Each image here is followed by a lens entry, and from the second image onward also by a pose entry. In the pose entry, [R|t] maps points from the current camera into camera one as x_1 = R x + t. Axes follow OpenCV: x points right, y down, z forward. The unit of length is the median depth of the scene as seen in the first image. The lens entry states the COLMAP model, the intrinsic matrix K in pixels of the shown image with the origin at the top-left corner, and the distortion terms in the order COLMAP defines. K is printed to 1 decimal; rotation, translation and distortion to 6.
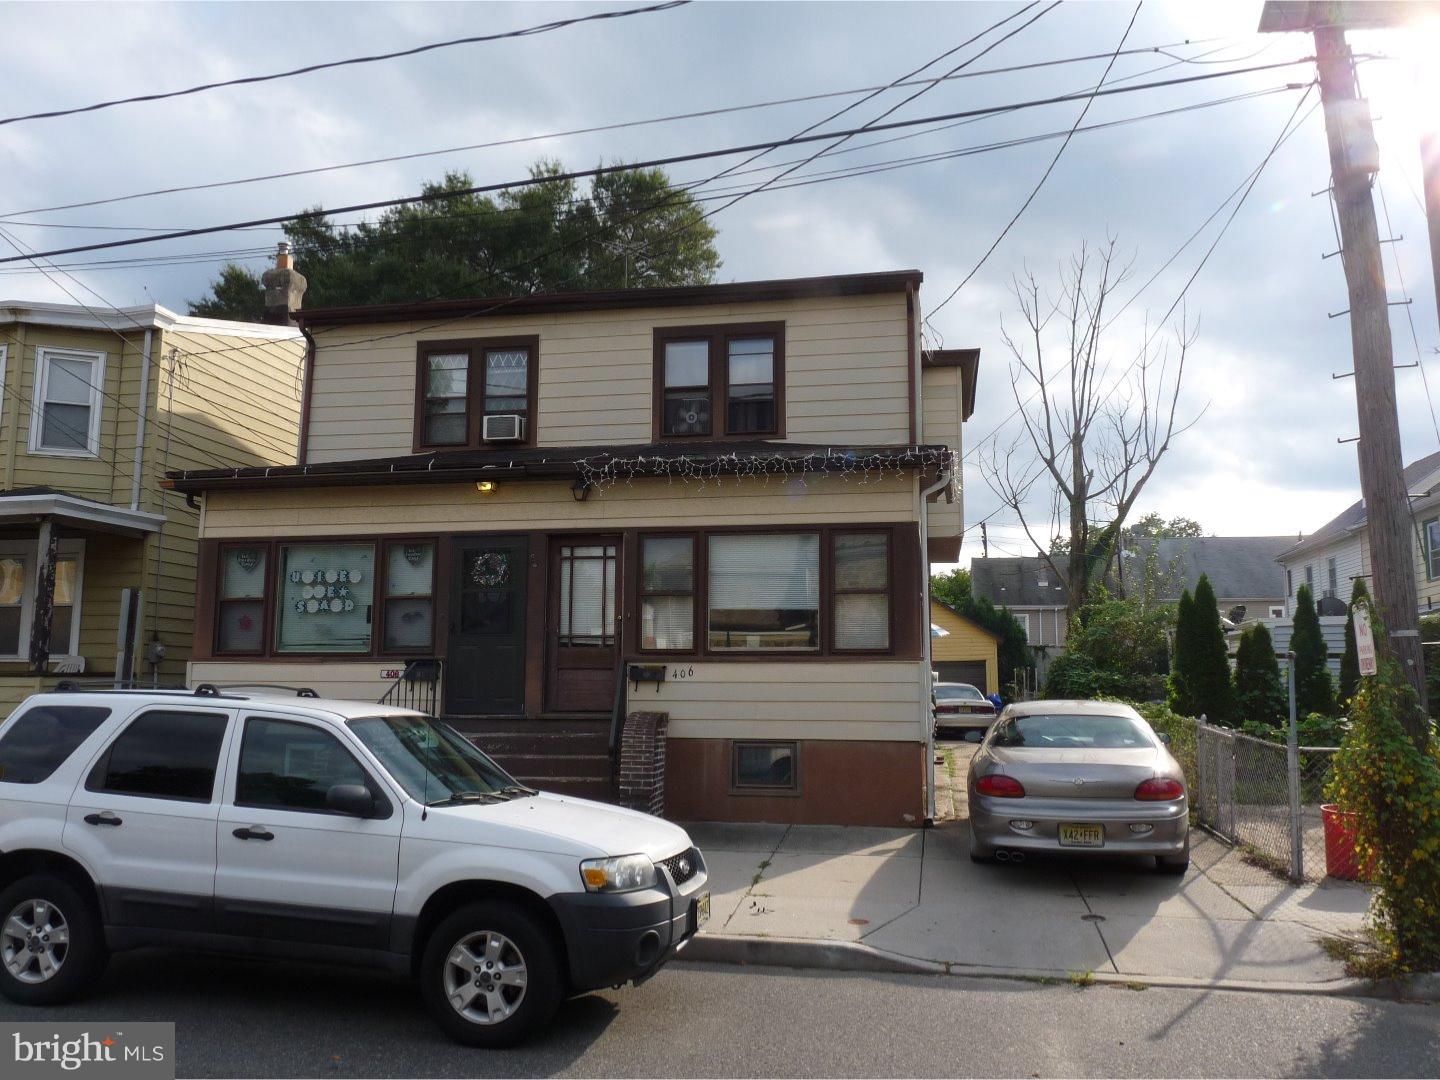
lens RADIAL K [[1135.4, 0, 714.5], [0, 1135.4, 543.1], [0, 0, 1]] dist [-0.009561, -0.005760]
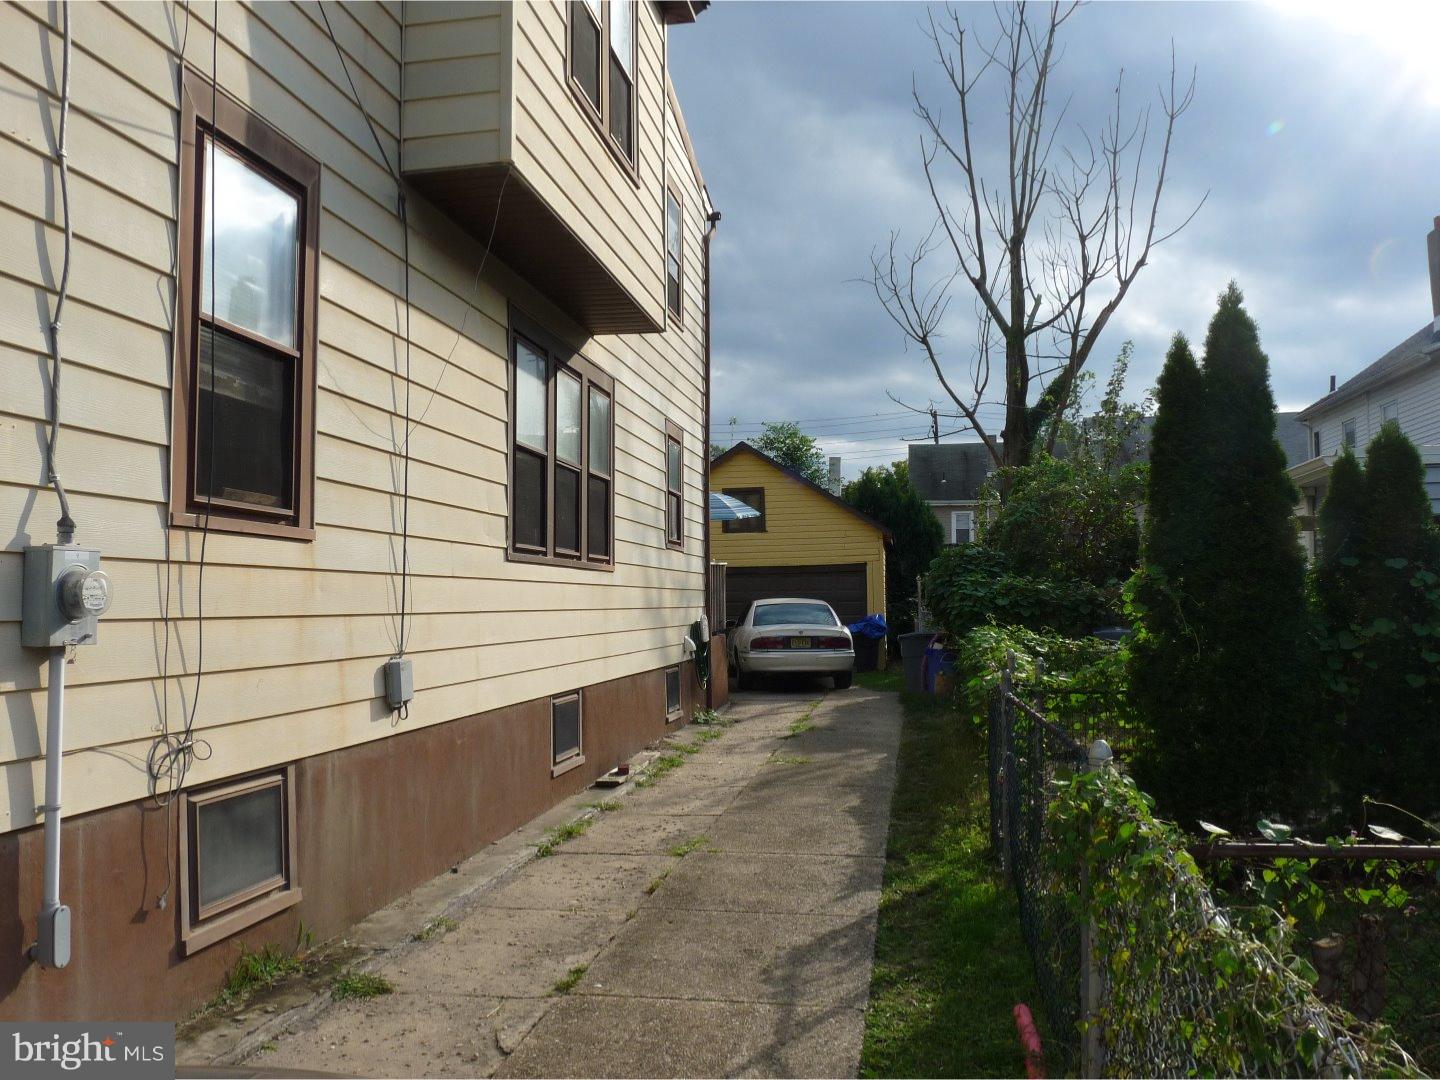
lens RADIAL K [[1135.4, 0, 723.6], [0, 1135.4, 538.6], [0, 0, 1]] dist [-0.009561, -0.005760]
pose [[0.999698, -0.010333, 0.022308, 0.127522], [0.008736, 0.997468, 0.070573, 0.037402], [-0.022981, -0.070357, 0.997257, 0.310907]]
